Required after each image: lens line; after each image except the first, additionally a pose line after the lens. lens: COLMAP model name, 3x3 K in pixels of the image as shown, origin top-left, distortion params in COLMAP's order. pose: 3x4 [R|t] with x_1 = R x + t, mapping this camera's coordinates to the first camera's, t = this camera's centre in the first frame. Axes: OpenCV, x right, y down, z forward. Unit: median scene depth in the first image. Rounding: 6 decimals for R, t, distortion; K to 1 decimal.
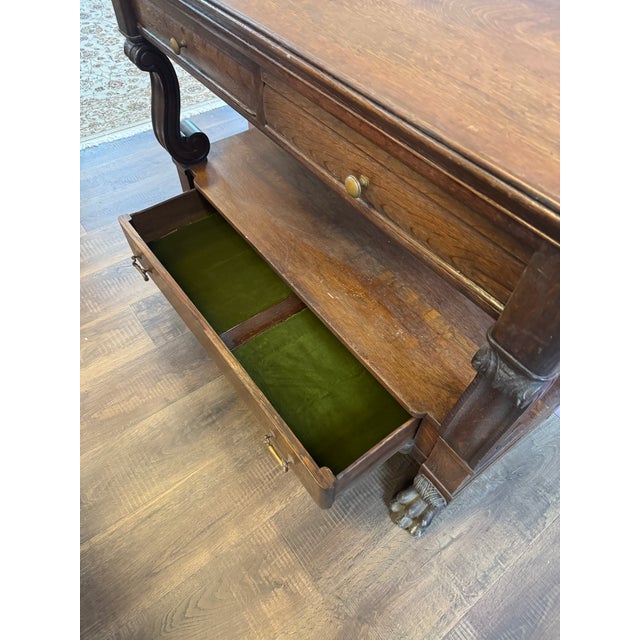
lens RADIAL K [[449.4, 0, 323.6], [0, 449.4, 317.6], [0, 0, 1]] dist [0.036787, -0.042489]
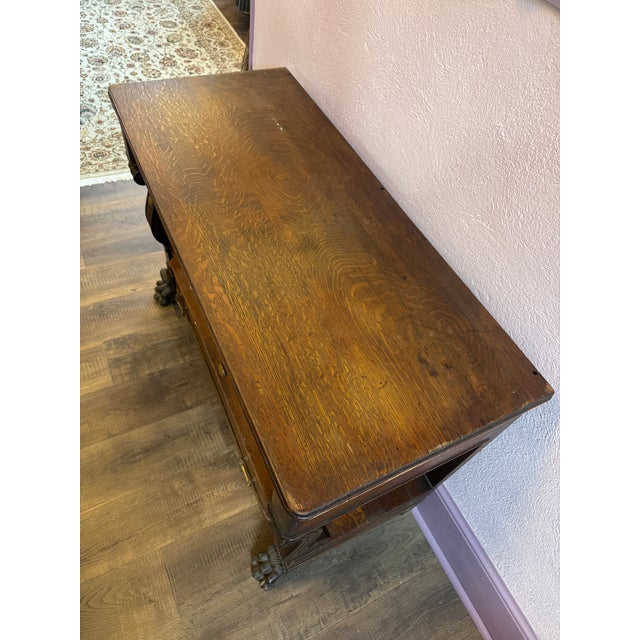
lens RADIAL K [[449.4, 0, 322.6], [0, 449.4, 318.1], [0, 0, 1]] dist [0.036787, -0.042489]
pose [[0.976617, 0.213742, -0.023111, 0.227306], [-0.213394, 0.976825, 0.016622, -0.326008], [0.026128, -0.011301, 0.999595, -0.281803]]
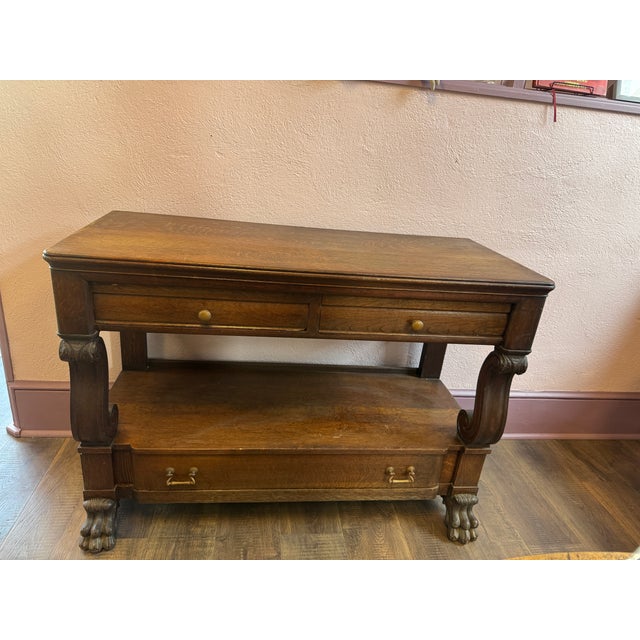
lens RADIAL K [[453.3, 0, 316.2], [0, 453.3, 317.5], [0, 0, 1]] dist [0.035067, -0.050021]
pose [[0.512637, -0.306415, 0.802068, -0.985393], [0.618057, 0.780127, -0.096994, -0.233268], [-0.595995, 0.545446, 0.589304, 0.062658]]
